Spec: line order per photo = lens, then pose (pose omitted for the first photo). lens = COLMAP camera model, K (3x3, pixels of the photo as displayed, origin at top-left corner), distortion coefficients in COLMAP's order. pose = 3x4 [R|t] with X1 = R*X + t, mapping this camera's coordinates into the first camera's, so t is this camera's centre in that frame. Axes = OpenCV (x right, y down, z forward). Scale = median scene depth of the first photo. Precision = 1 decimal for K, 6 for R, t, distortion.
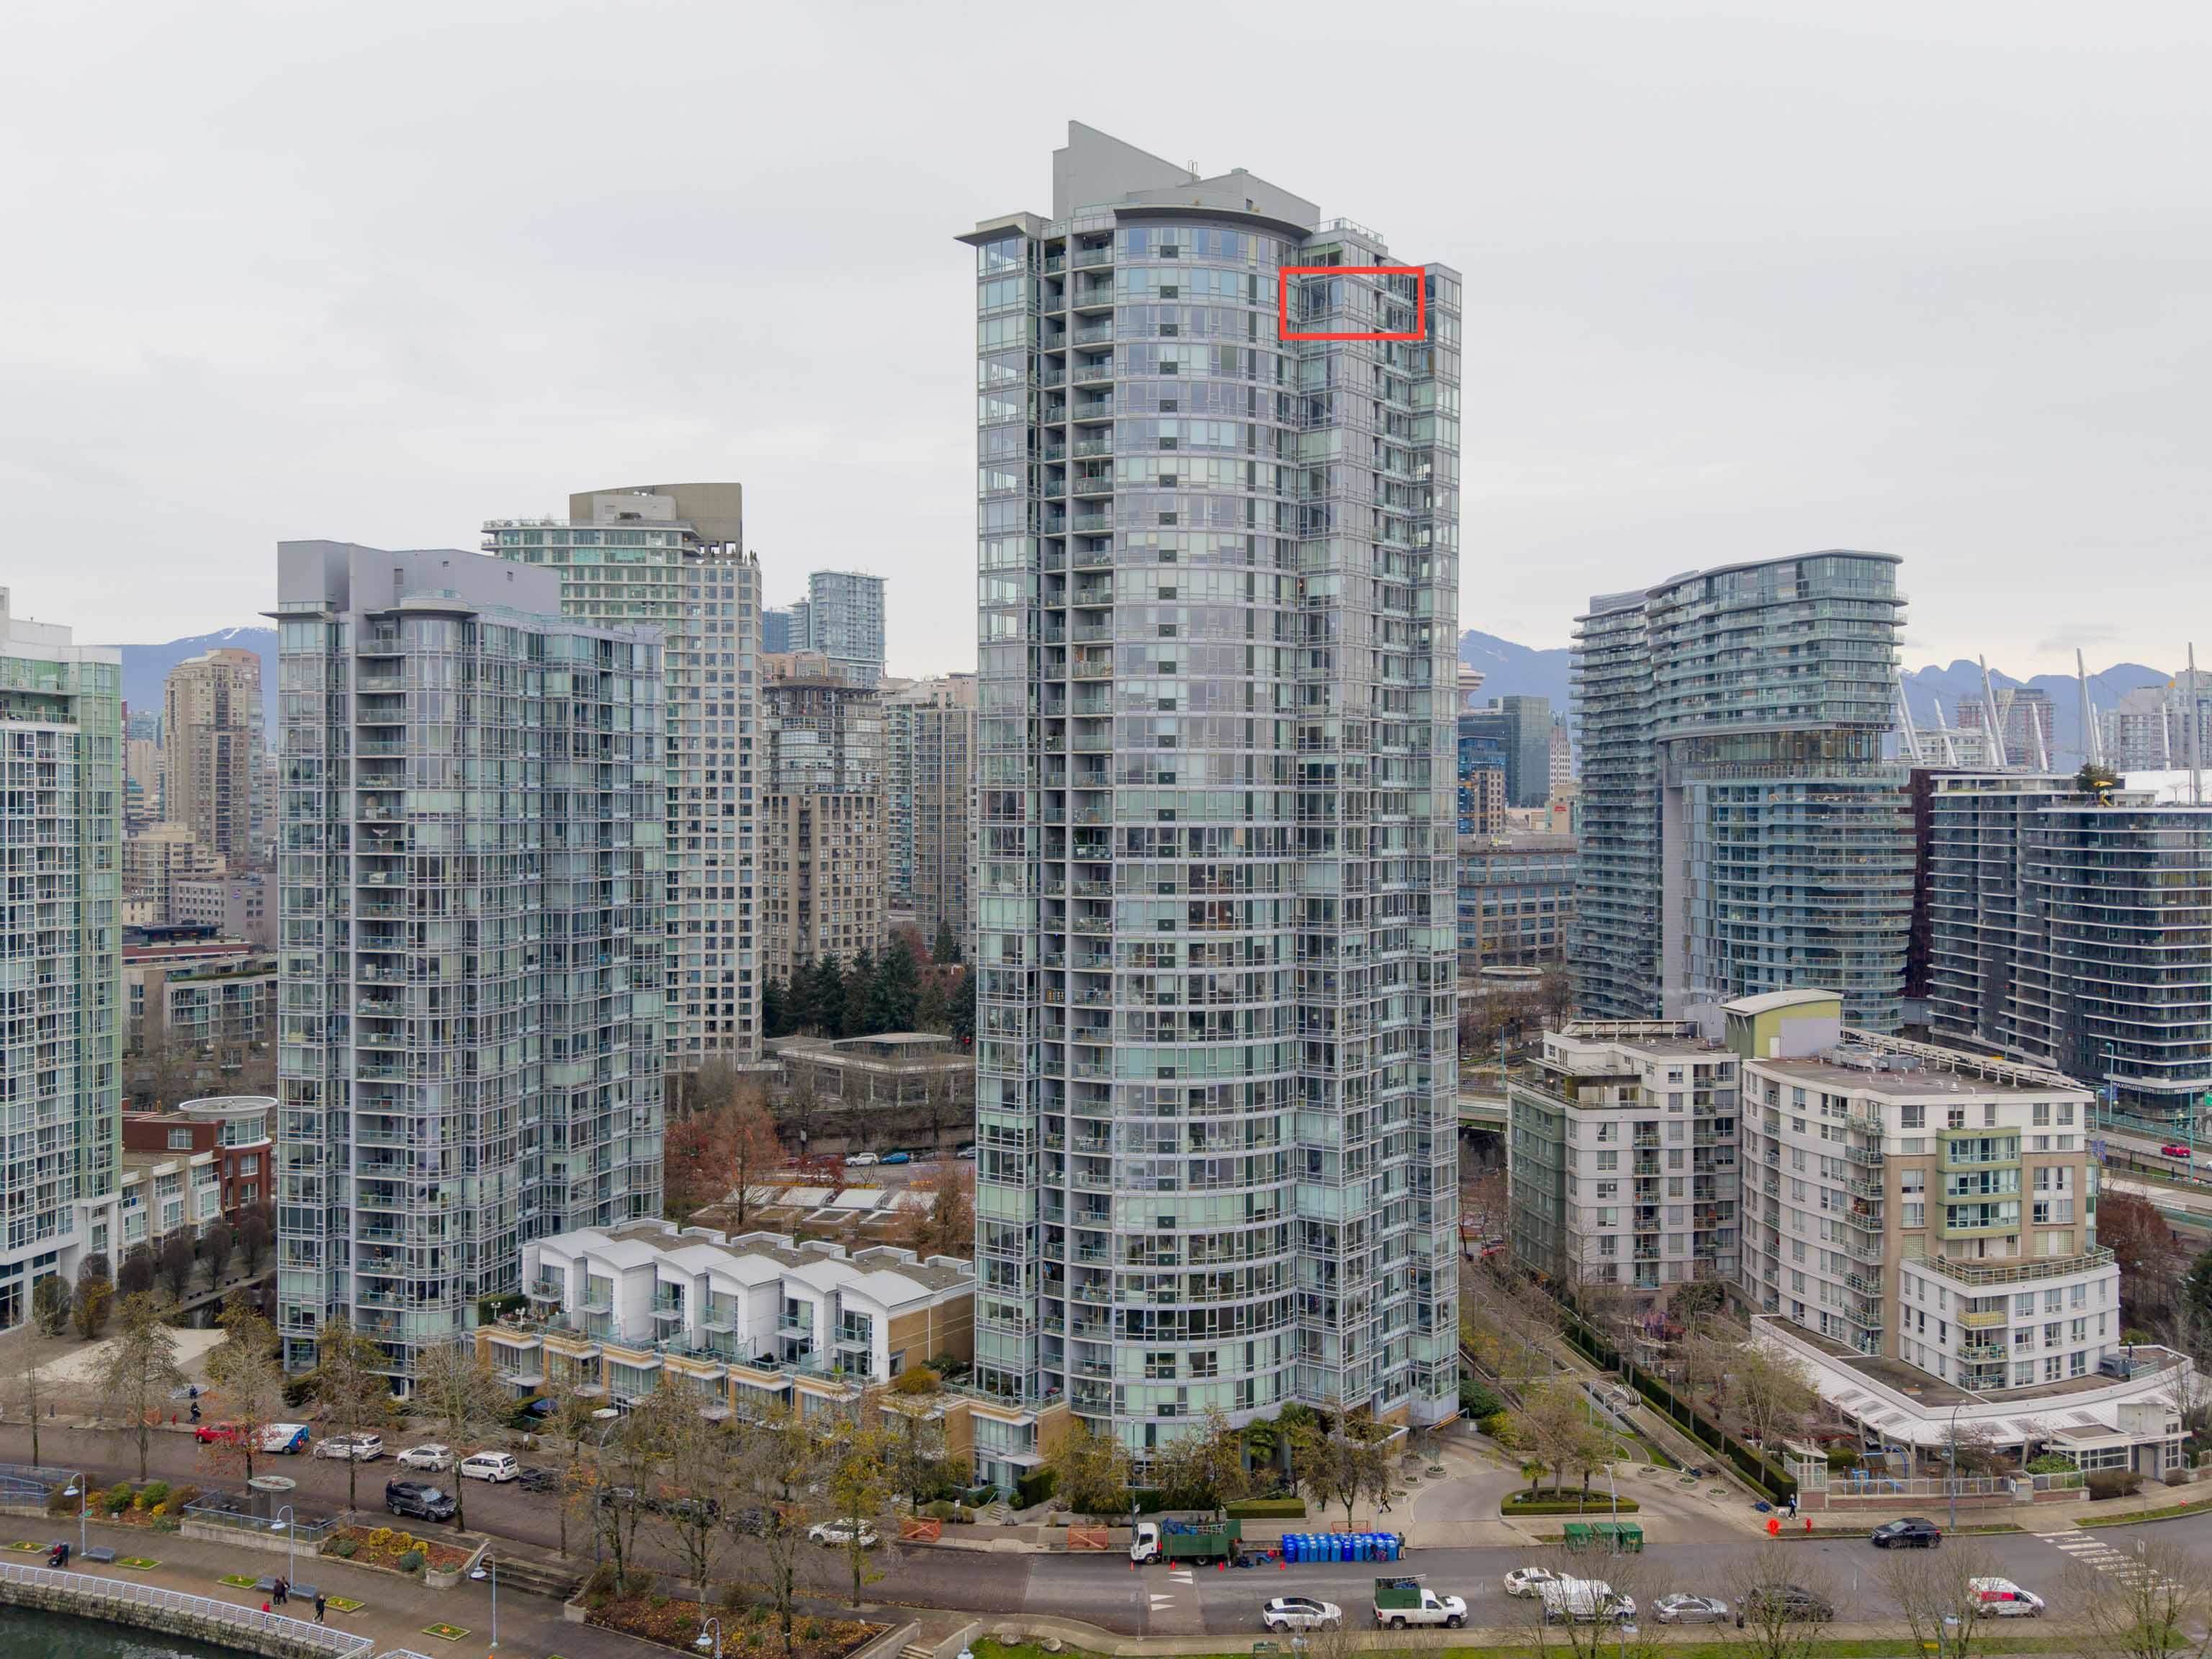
lens RADIAL K [[1963.7, 0, 1117.5], [0, 1963.7, 829.8], [0, 0, 1]] dist [0.170273, -0.399078]
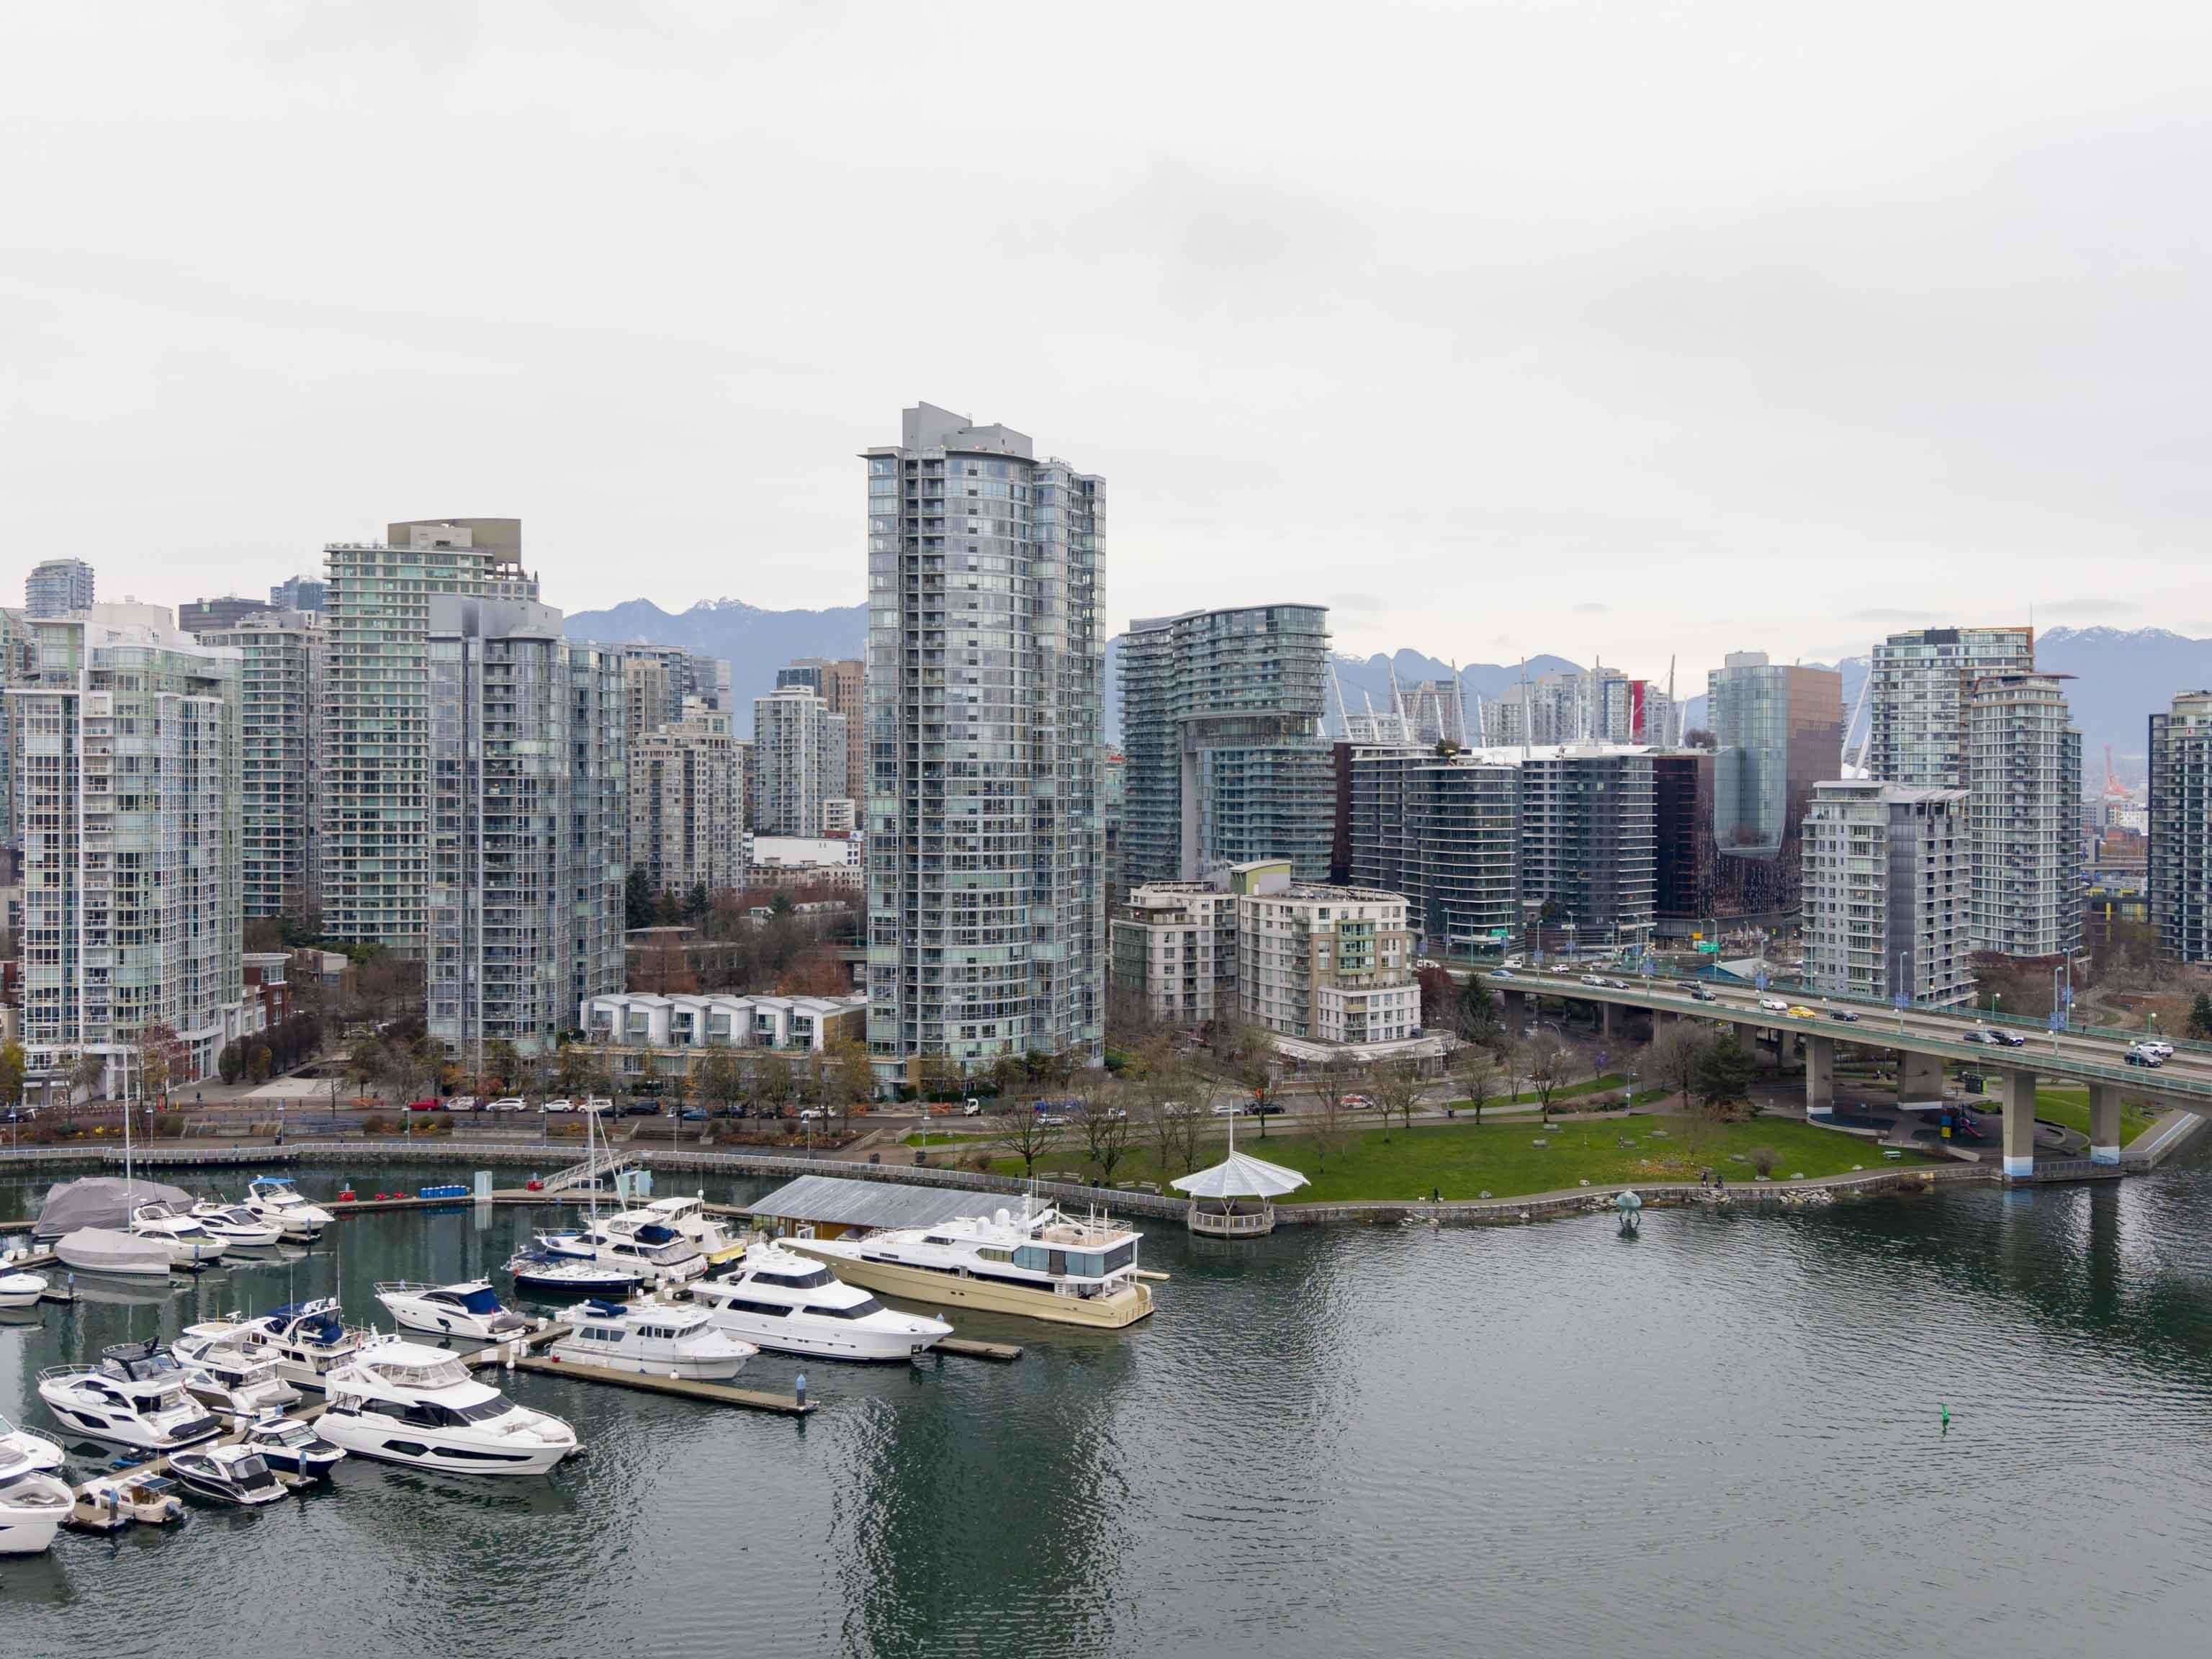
lens RADIAL K [[1963.7, 0, 1117.5], [0, 1963.7, 829.8], [0, 0, 1]] dist [0.170273, -0.399078]
pose [[0.967352, -0.003104, 0.253417, -0.288531], [0.000013, 0.999926, 0.012196, 0.036866], [-0.253436, -0.011794, 0.967280, -0.819719]]
